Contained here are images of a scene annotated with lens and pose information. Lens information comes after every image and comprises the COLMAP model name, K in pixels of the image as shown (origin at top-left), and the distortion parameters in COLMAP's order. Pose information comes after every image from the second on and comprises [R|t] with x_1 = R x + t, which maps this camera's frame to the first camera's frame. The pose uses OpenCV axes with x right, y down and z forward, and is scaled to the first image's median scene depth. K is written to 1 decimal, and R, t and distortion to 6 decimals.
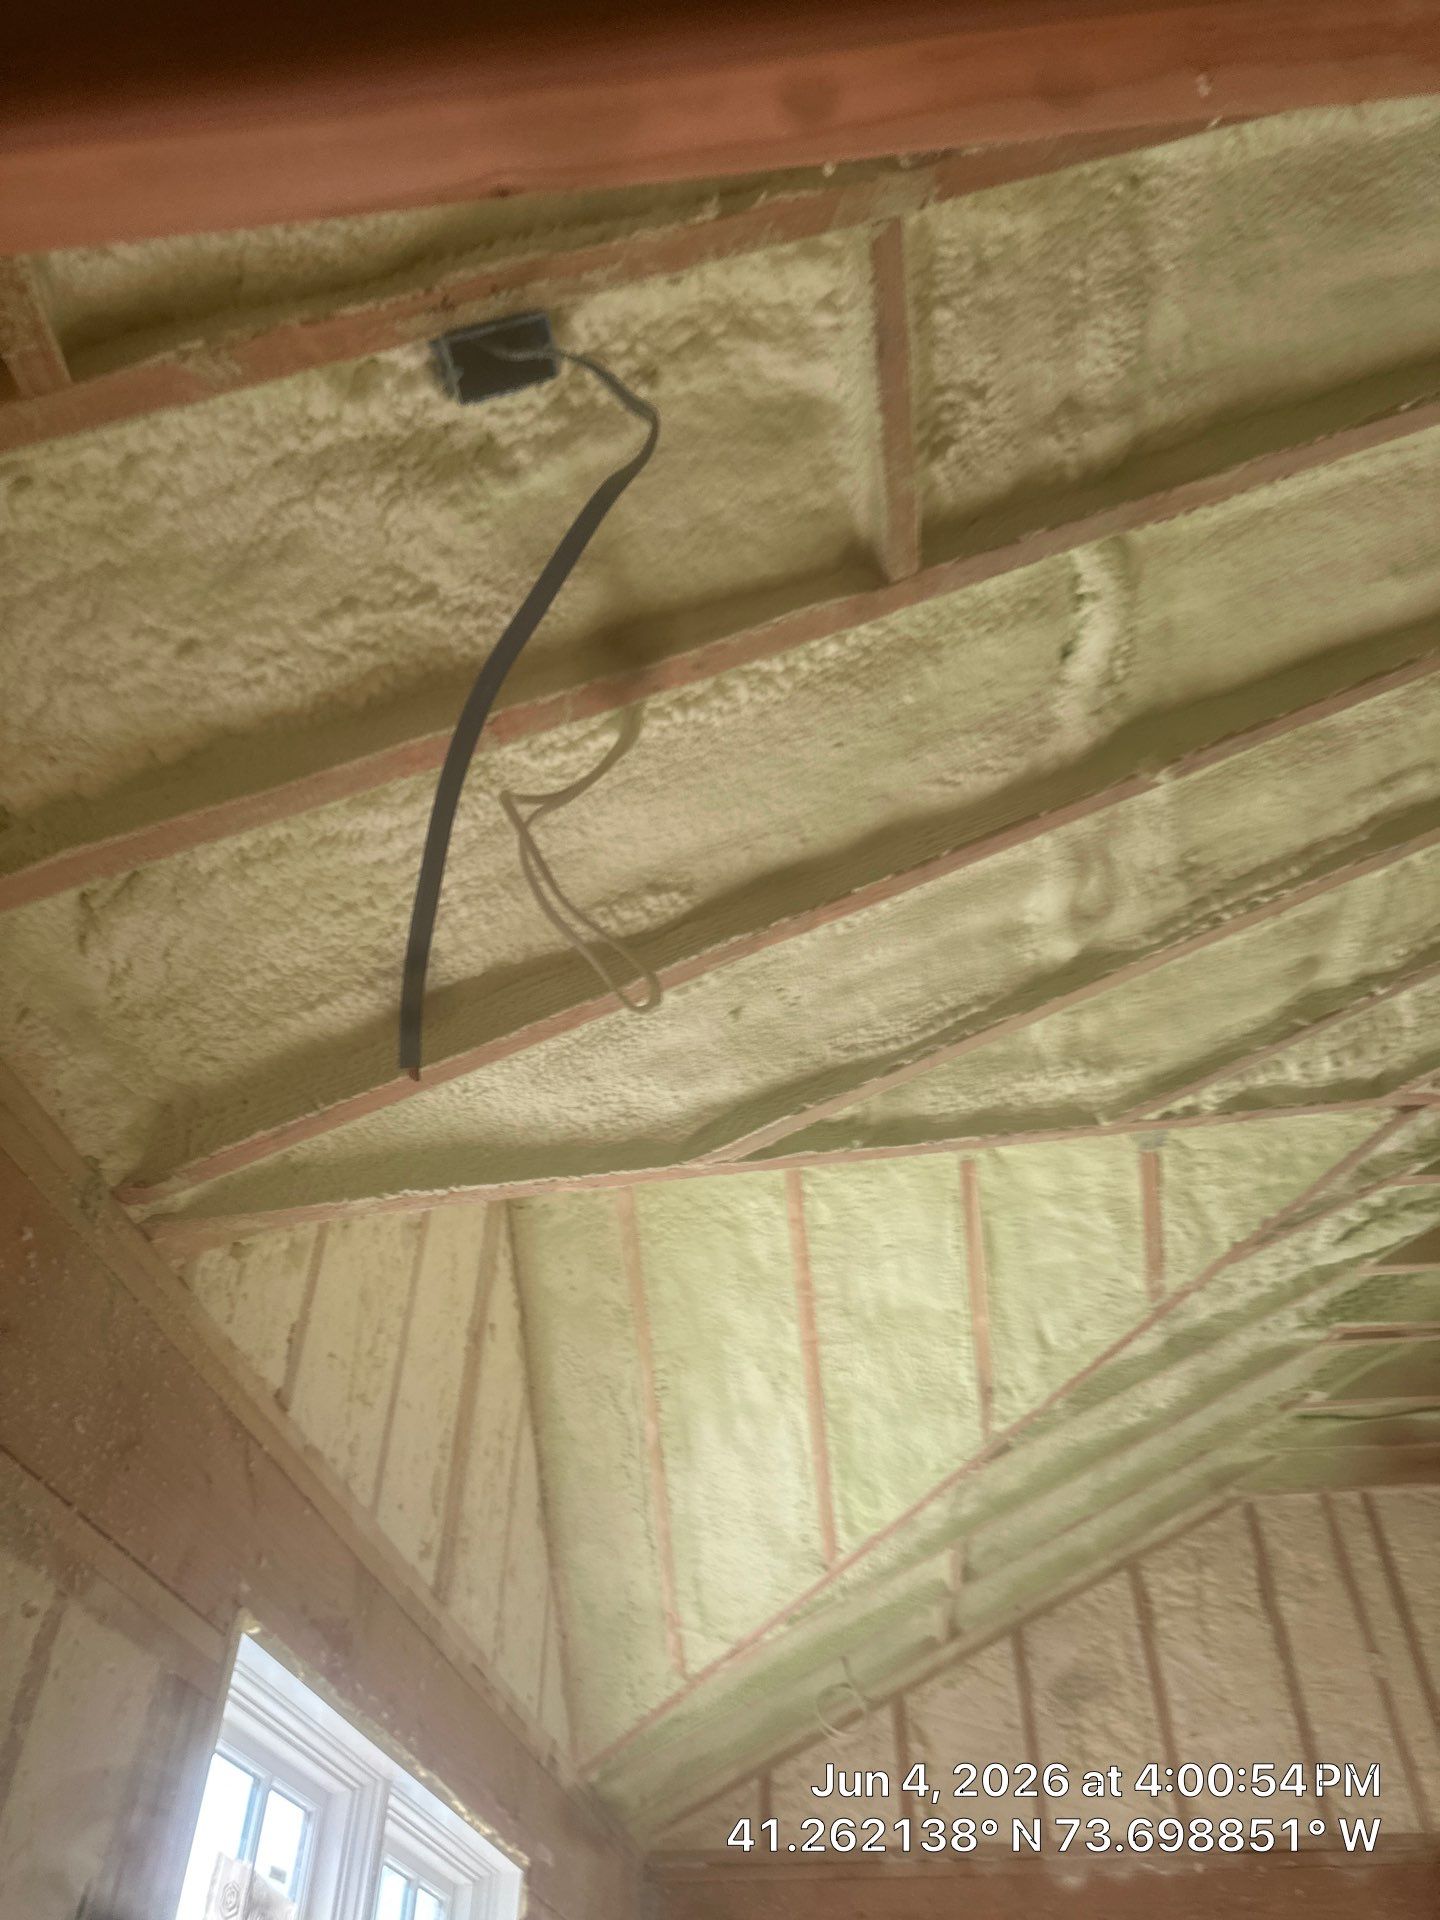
lens RADIAL K [[1343.3, 0, 707.2], [0, 1343.3, 879.4], [0, 0, 1]] dist [0.046393, -0.071144]
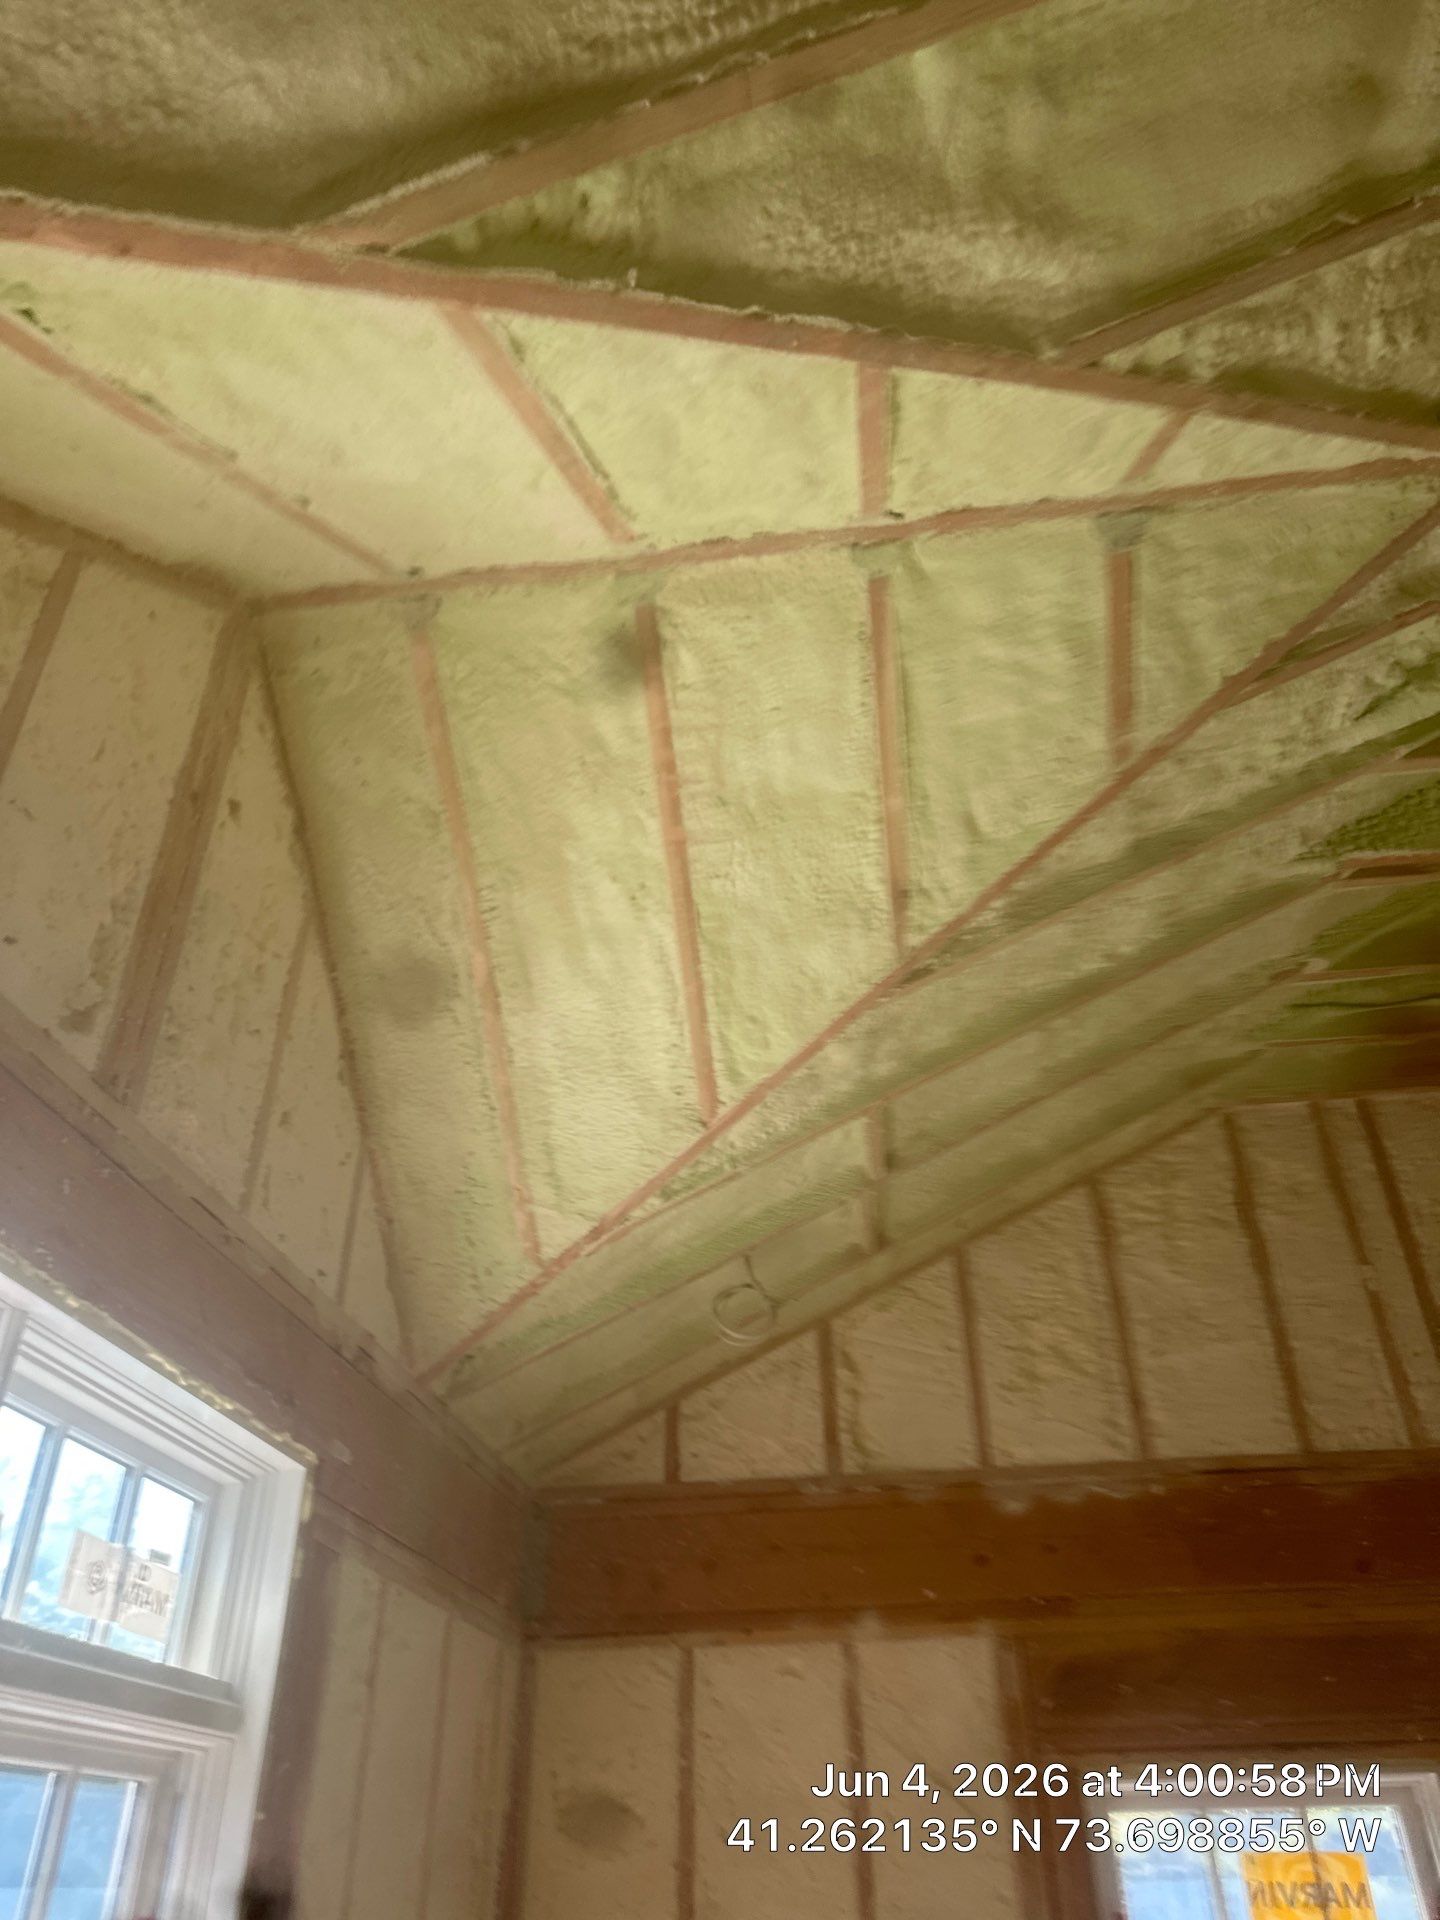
lens RADIAL K [[1343.3, 0, 737.9], [0, 1343.3, 901.9], [0, 0, 1]] dist [0.046393, -0.071144]
pose [[0.999628, -0.017729, 0.020742, 0.093204], [0.014138, 0.986690, 0.161997, 0.247147], [-0.023338, -0.161644, 0.986573, 0.230366]]
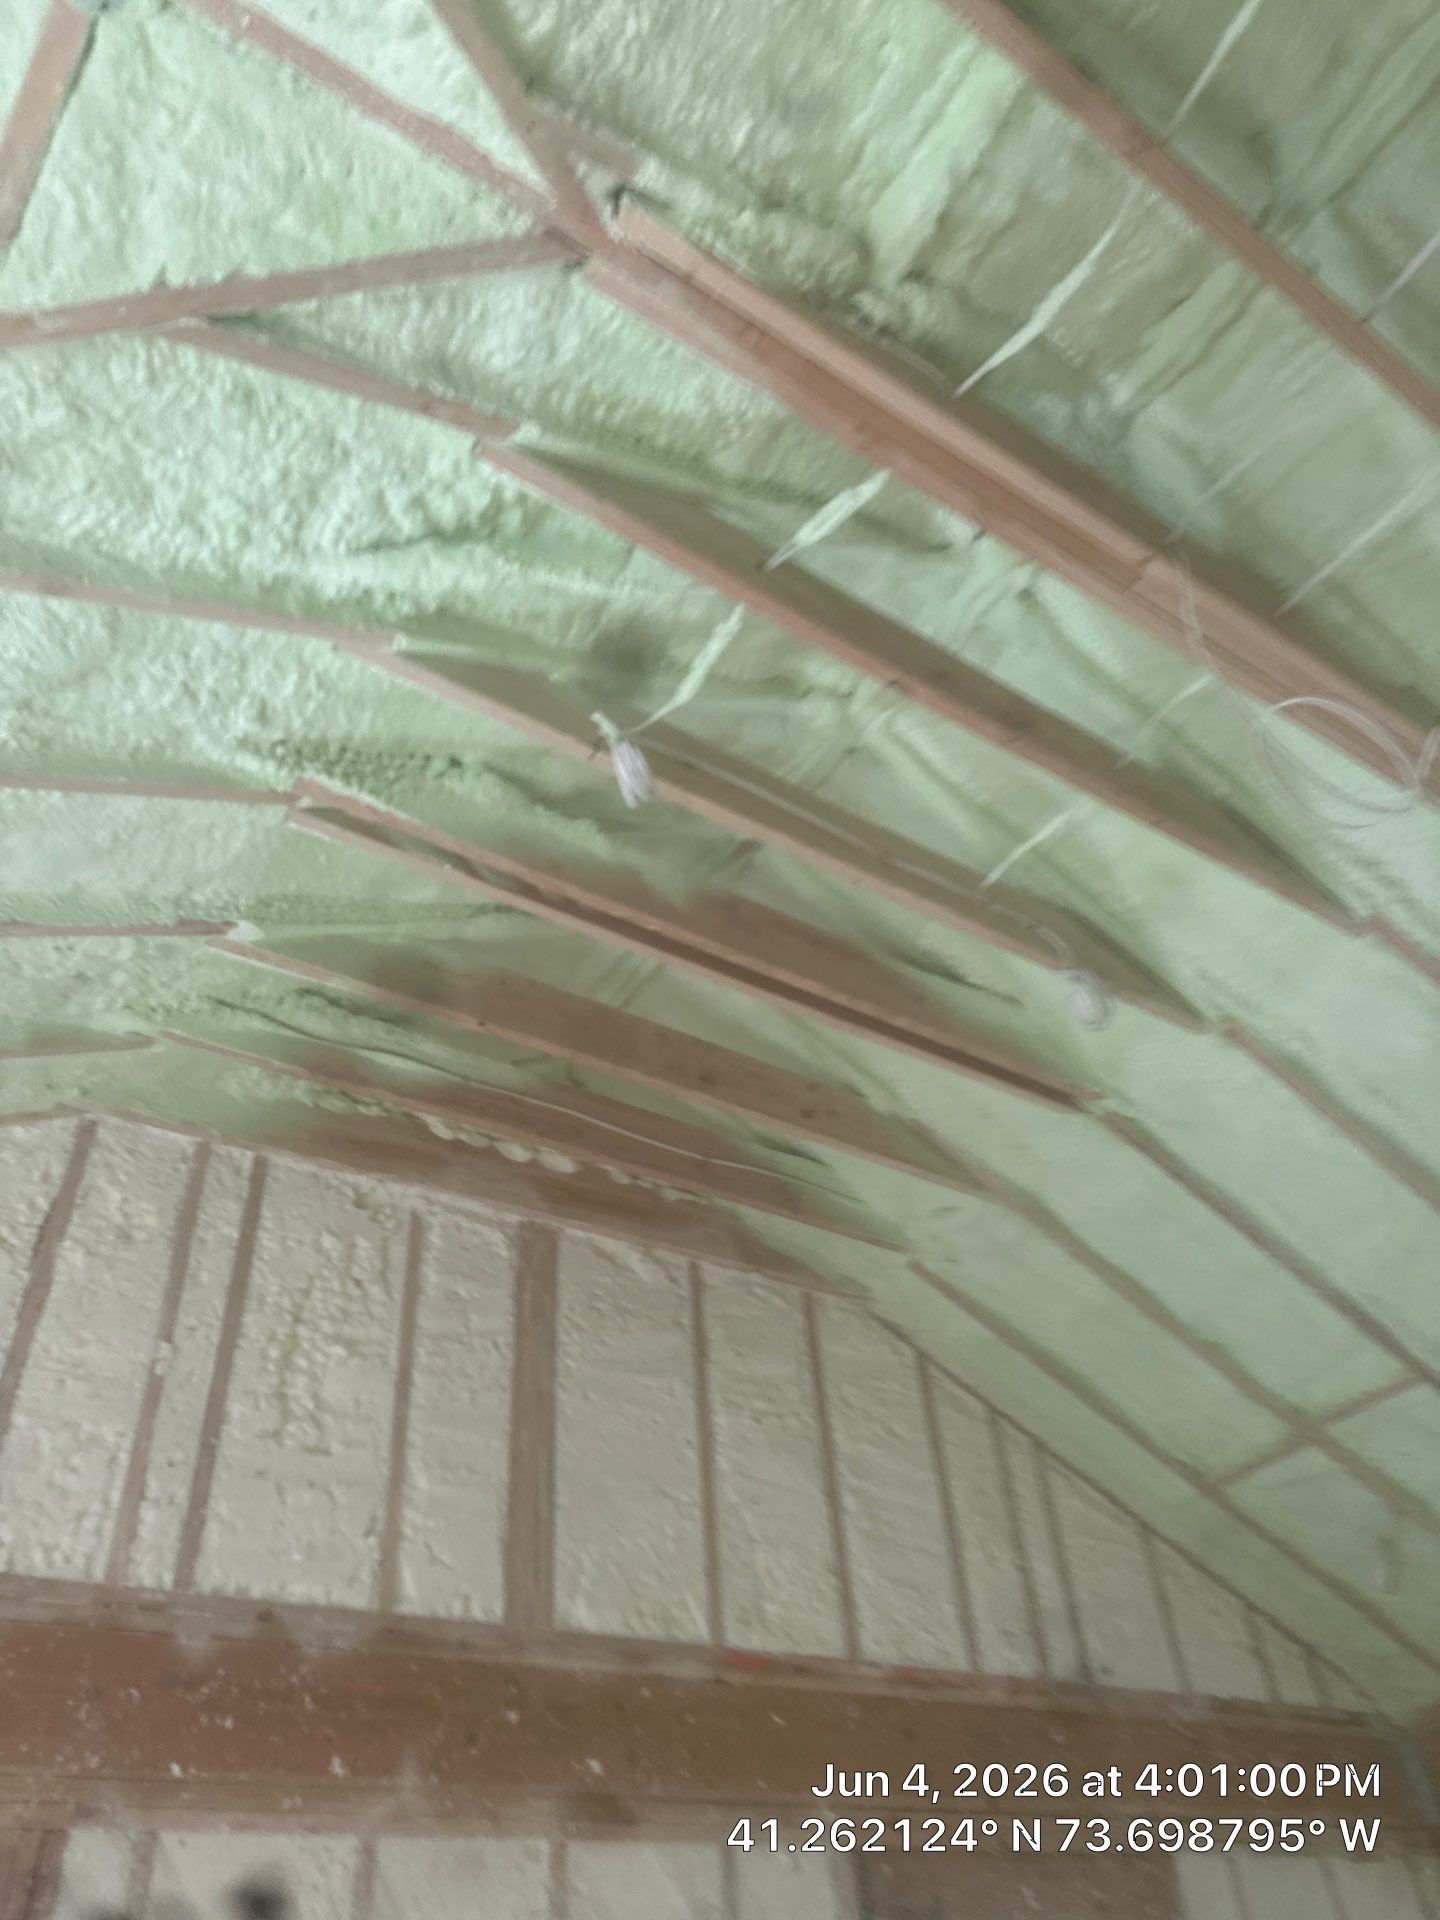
lens RADIAL K [[1343.3, 0, 766.9], [0, 1343.3, 936.5], [0, 0, 1]] dist [0.046393, -0.071144]
pose [[0.750196, 0.387611, 0.535690, 0.353740], [-0.409121, 0.908562, -0.084466, 0.409523], [-0.519448, -0.155796, 0.840180, 0.381797]]
